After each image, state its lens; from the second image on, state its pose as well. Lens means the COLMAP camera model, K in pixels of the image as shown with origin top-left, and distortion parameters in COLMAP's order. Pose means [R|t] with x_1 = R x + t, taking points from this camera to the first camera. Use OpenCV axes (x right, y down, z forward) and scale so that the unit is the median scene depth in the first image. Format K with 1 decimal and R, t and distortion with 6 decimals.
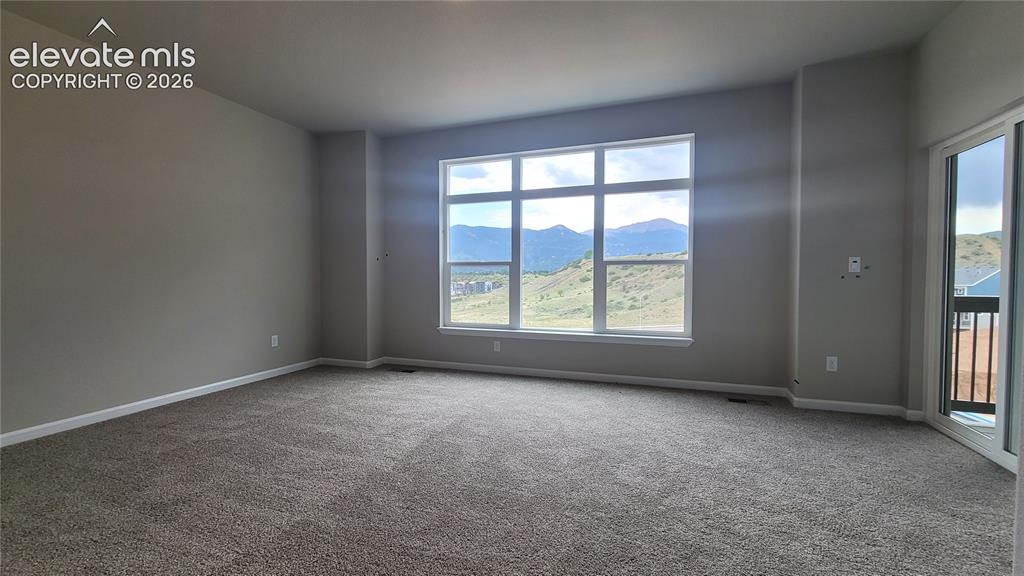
lens RADIAL K [[429.6, 0, 507.7], [0, 429.6, 288.0], [0, 0, 1]] dist [0.008582, -0.000109]
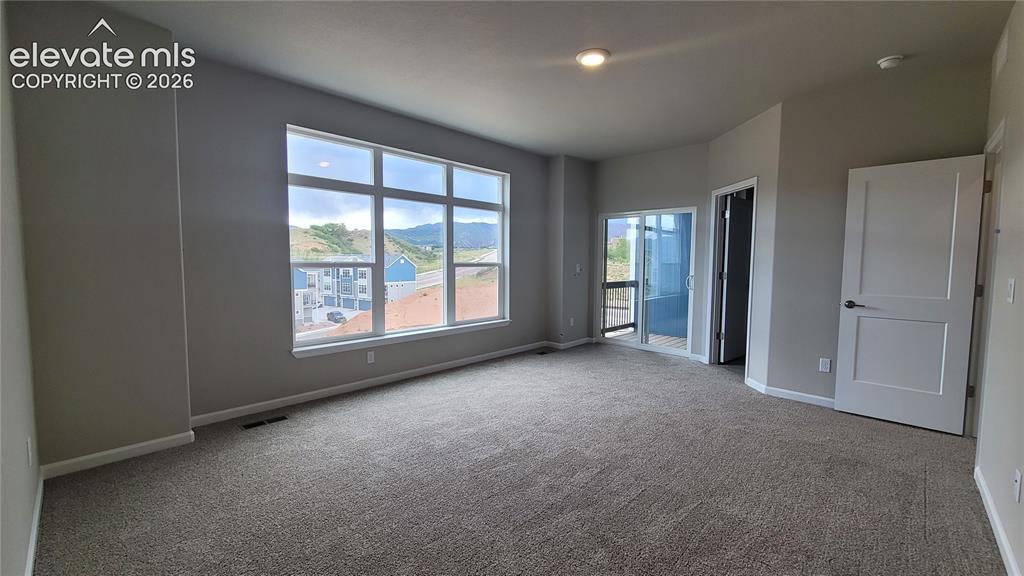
lens RADIAL K [[414.1, 0, 513.7], [0, 414.1, 286.2], [0, 0, 1]] dist [-0.000738, 0.002131]
pose [[0.393793, -0.053954, 0.917614, -0.578620], [0.020764, 0.998543, 0.049802, -0.041578], [-0.918965, -0.000558, 0.394339, 0.319806]]
